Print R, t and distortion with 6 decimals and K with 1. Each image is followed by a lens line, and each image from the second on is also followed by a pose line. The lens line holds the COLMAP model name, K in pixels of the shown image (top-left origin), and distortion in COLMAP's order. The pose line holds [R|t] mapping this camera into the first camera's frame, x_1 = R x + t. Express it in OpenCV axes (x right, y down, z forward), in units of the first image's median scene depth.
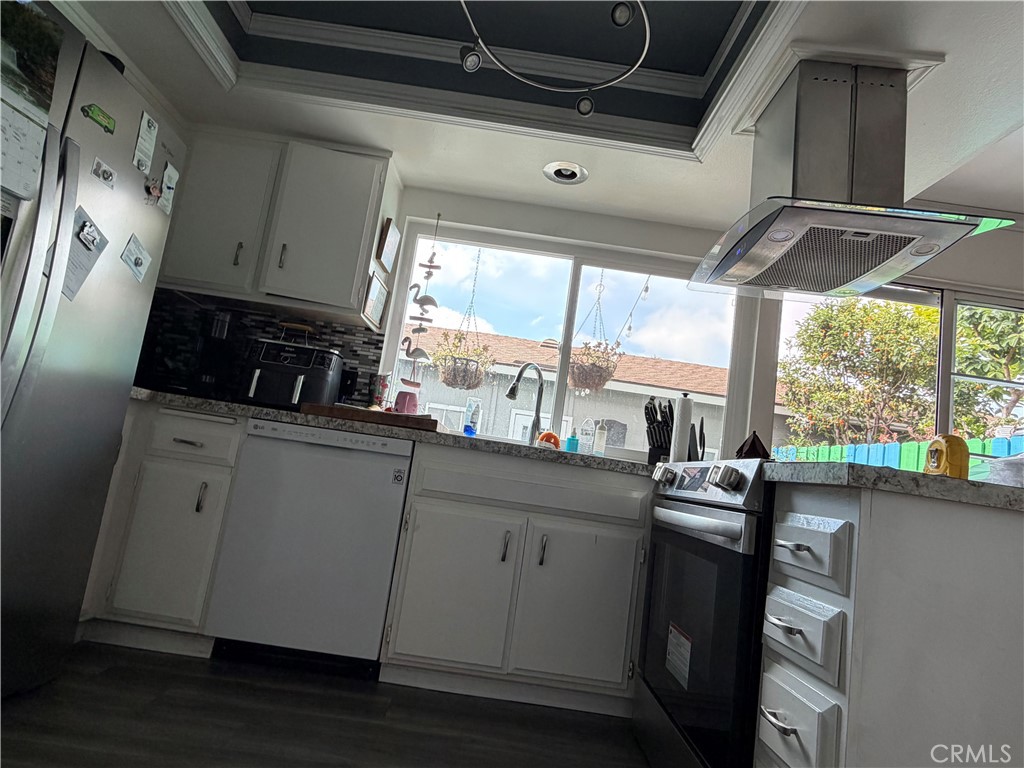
lens RADIAL K [[575.5, 0, 512.2], [0, 575.5, 382.1], [0, 0, 1]] dist [-0.007973, -0.001318]
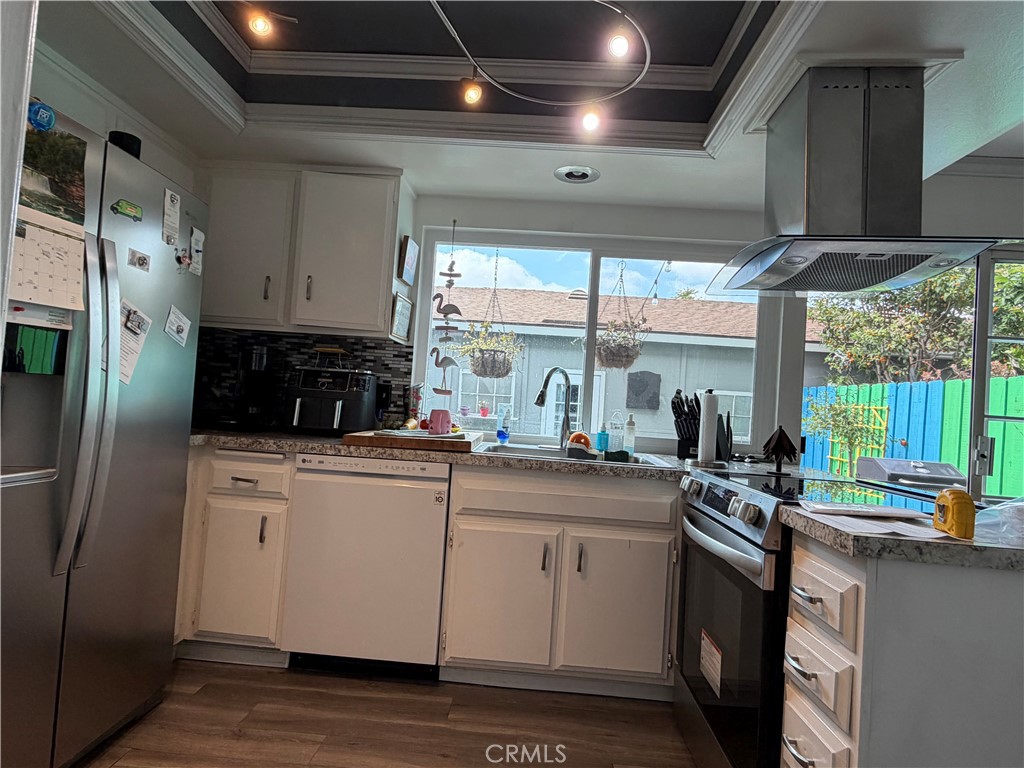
lens RADIAL K [[575.5, 0, 510.5], [0, 575.5, 381.7], [0, 0, 1]] dist [-0.007973, -0.001318]
pose [[0.994863, -0.077705, -0.064874, 0.019841], [0.083514, 0.992228, 0.092242, -0.138155], [0.057202, -0.097186, 0.993621, -0.032451]]
